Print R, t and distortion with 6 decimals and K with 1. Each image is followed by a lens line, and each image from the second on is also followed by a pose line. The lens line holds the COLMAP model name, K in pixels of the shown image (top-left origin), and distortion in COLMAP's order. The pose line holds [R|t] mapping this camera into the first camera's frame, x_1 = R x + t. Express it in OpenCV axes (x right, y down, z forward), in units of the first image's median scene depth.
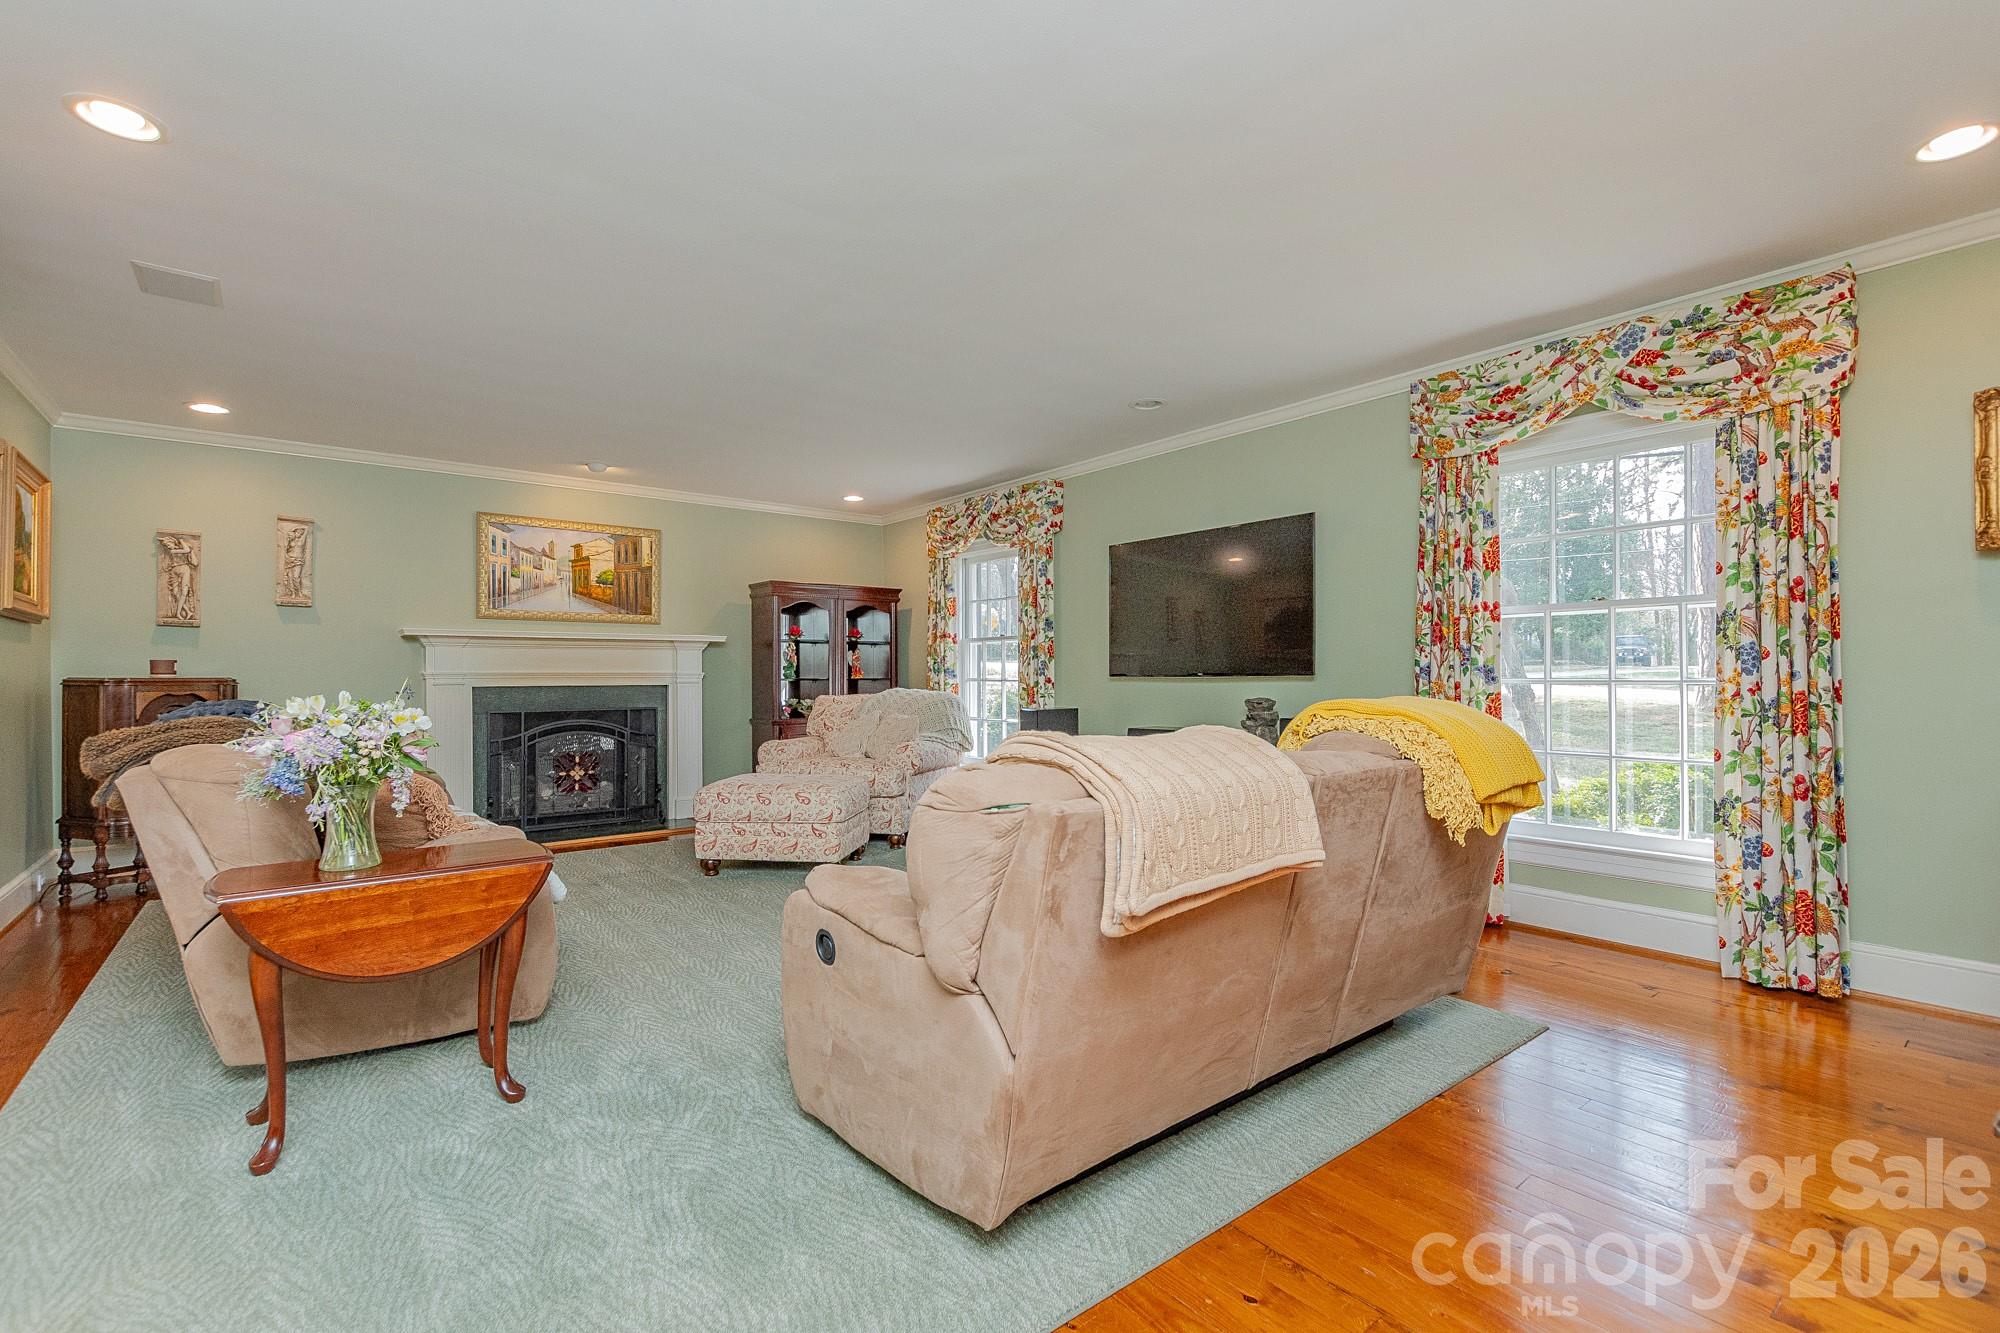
lens RADIAL K [[868.0, 0, 996.1], [0, 868.0, 694.2], [0, 0, 1]] dist [0.001676, 0.000273]
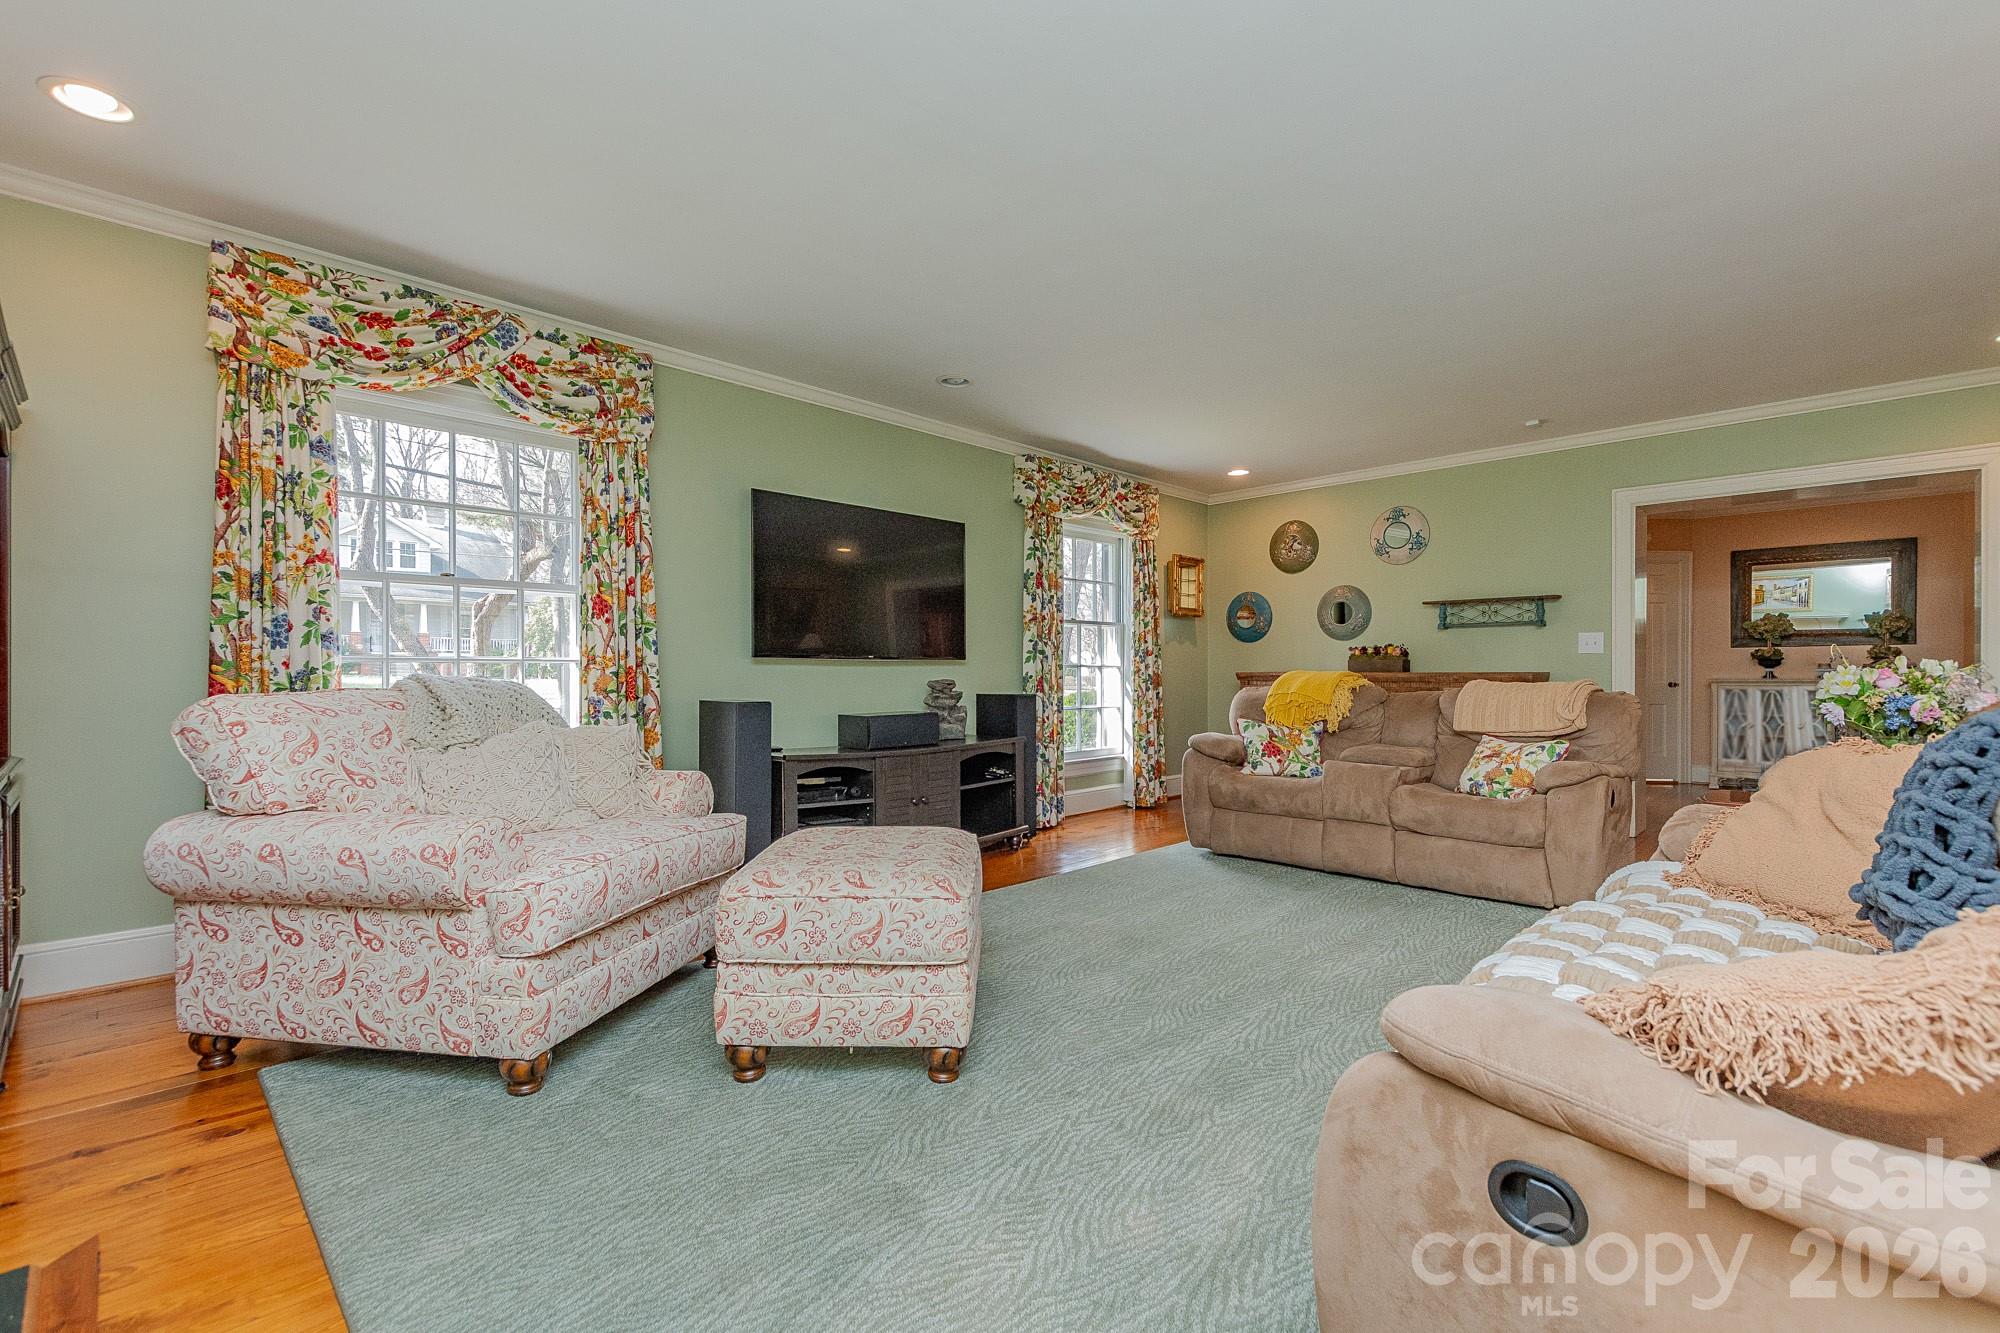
lens RADIAL K [[908.7, 0, 999.8], [0, 908.7, 658.2], [0, 0, 1]] dist [0.001585, 0.000245]
pose [[-0.121350, -0.000344, 0.992610, -0.371683], [-0.002410, 0.999997, 0.000052, -0.010420], [-0.992607, -0.002386, -0.121351, 0.465737]]
